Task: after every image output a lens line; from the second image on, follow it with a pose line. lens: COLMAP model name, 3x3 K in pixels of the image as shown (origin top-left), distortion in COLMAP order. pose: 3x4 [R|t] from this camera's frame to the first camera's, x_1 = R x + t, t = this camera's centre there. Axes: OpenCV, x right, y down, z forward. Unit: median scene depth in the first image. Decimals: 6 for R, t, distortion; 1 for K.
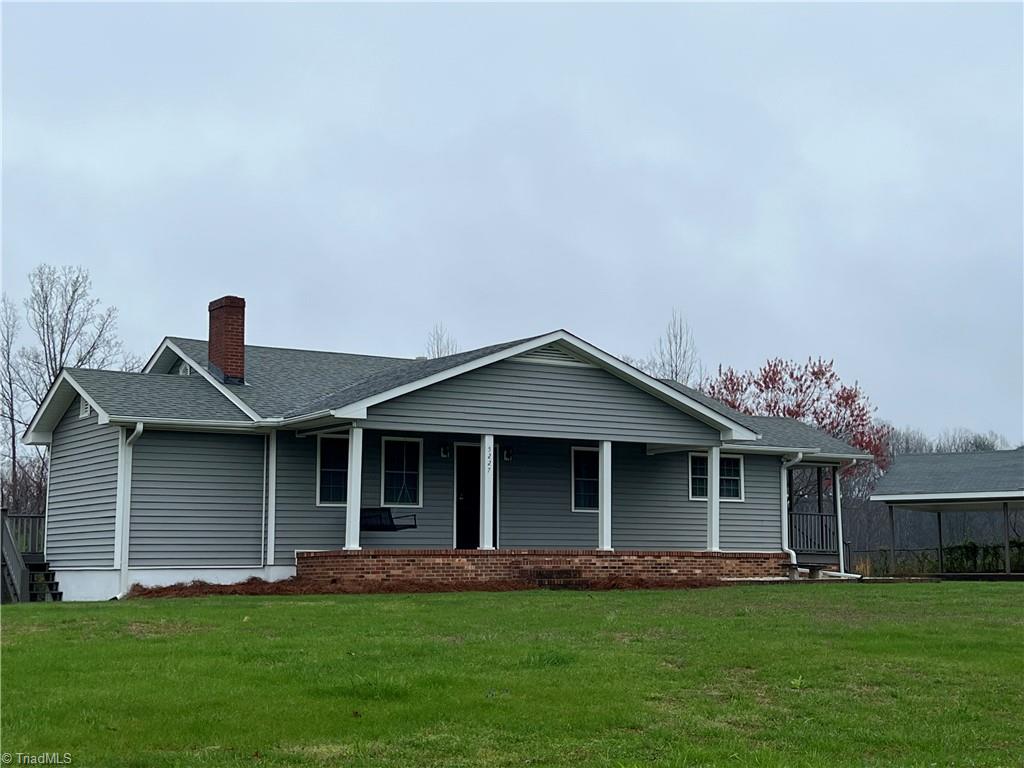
lens RADIAL K [[1504.8, 0, 513.0], [0, 1504.8, 381.5], [0, 0, 1]] dist [0.079362, 0.000000]
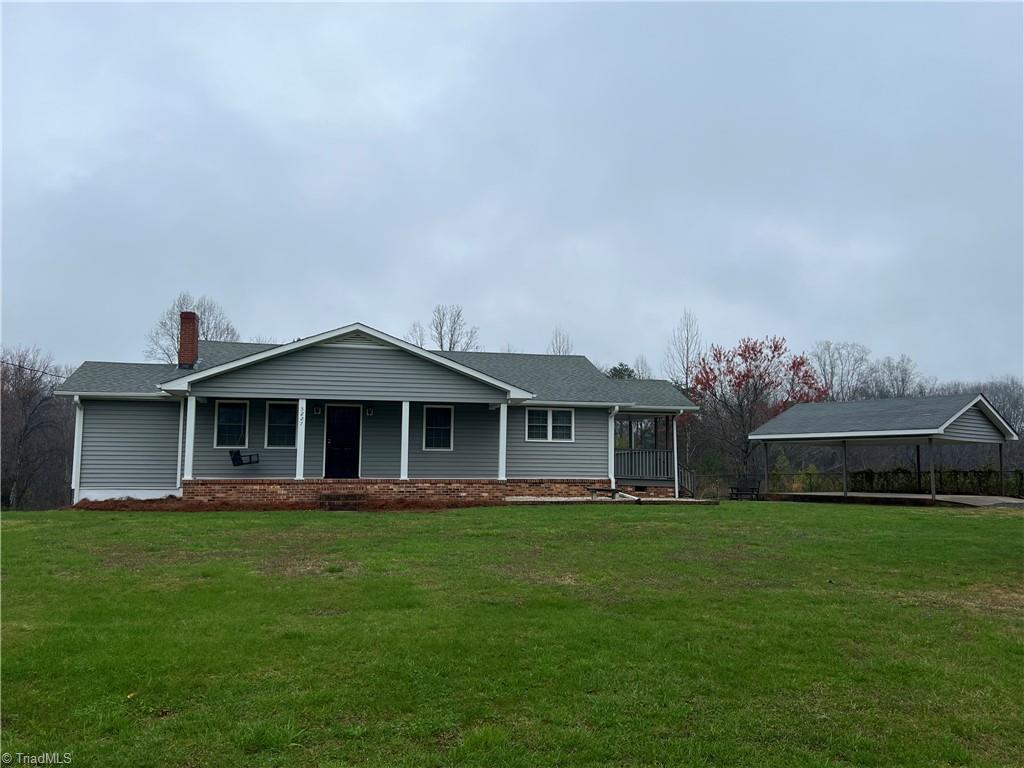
lens RADIAL K [[843.5, 0, 514.9], [0, 843.5, 360.6], [0, 0, 1]] dist [0.063221, -0.037149]
pose [[0.941624, -0.033608, -0.334984, 0.412148], [0.031606, 0.999435, -0.011429, 0.013807], [0.335179, 0.000174, 0.942155, 0.287593]]
